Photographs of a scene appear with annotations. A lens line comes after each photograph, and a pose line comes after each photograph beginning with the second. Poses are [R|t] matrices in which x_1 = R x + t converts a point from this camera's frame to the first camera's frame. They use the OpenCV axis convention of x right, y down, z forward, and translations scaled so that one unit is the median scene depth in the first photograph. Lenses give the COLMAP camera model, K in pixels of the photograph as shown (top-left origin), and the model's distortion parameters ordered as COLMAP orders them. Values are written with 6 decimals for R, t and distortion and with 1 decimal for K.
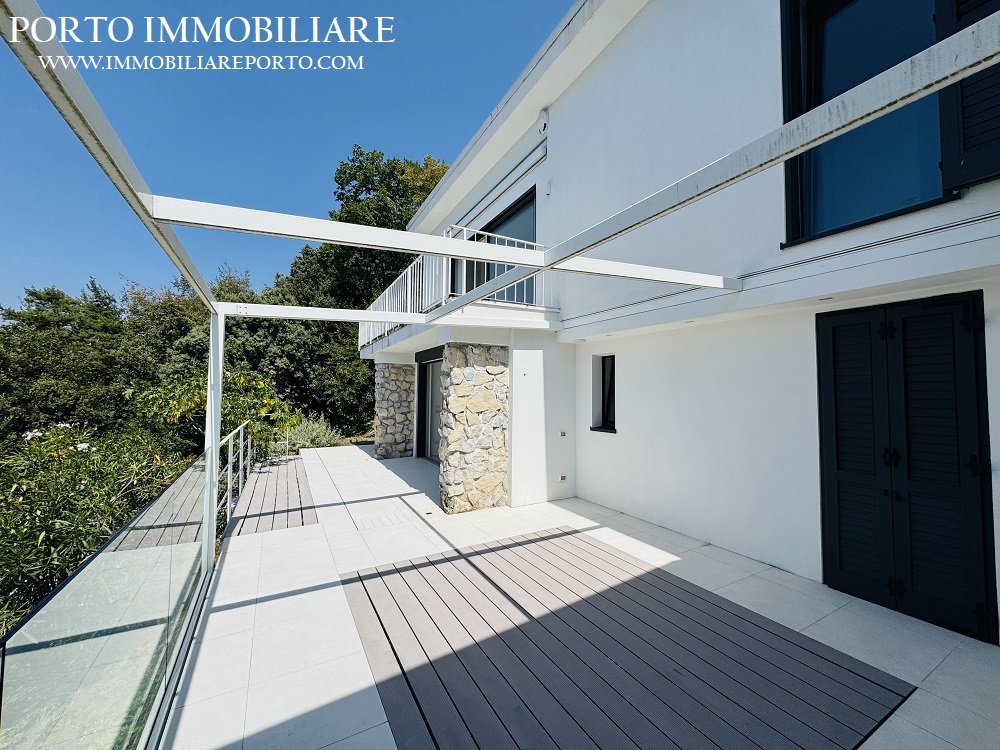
lens RADIAL K [[398.6, 0, 503.5], [0, 398.6, 372.1], [0, 0, 1]] dist [-0.004675, 0.000090]
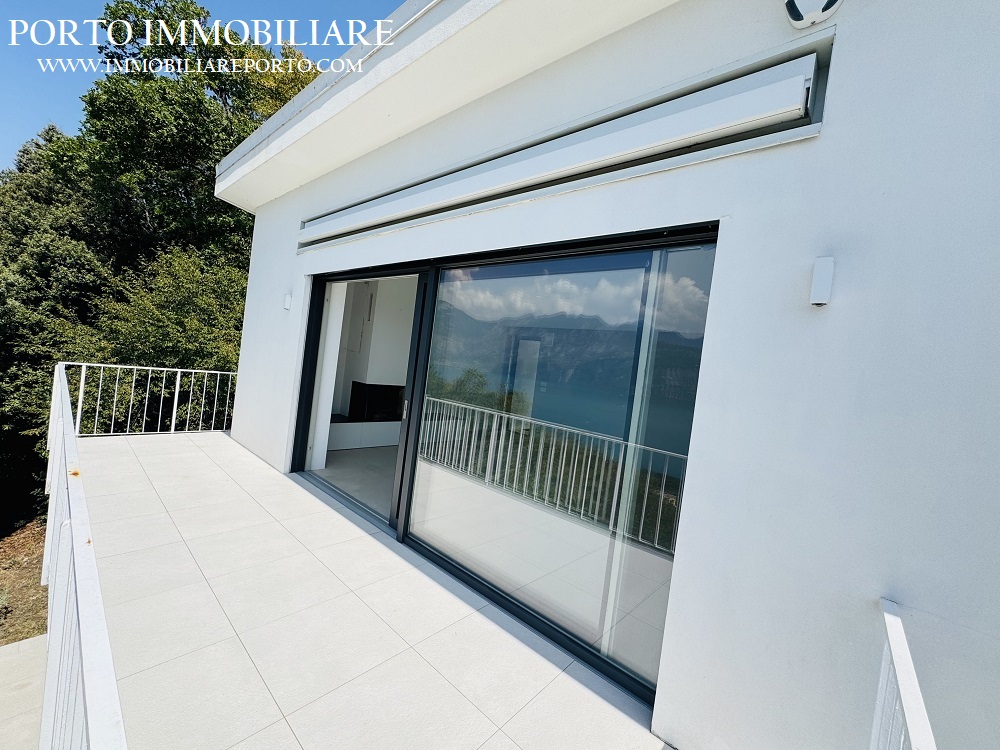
lens RADIAL K [[398.6, 0, 497.7], [0, 398.6, 373.7], [0, 0, 1]] dist [-0.004675, 0.000090]
pose [[0.932885, 0.100306, 0.345924, -0.103121], [-0.131378, 0.989031, 0.067513, -0.250290], [-0.335357, -0.108429, 0.935830, 0.547797]]
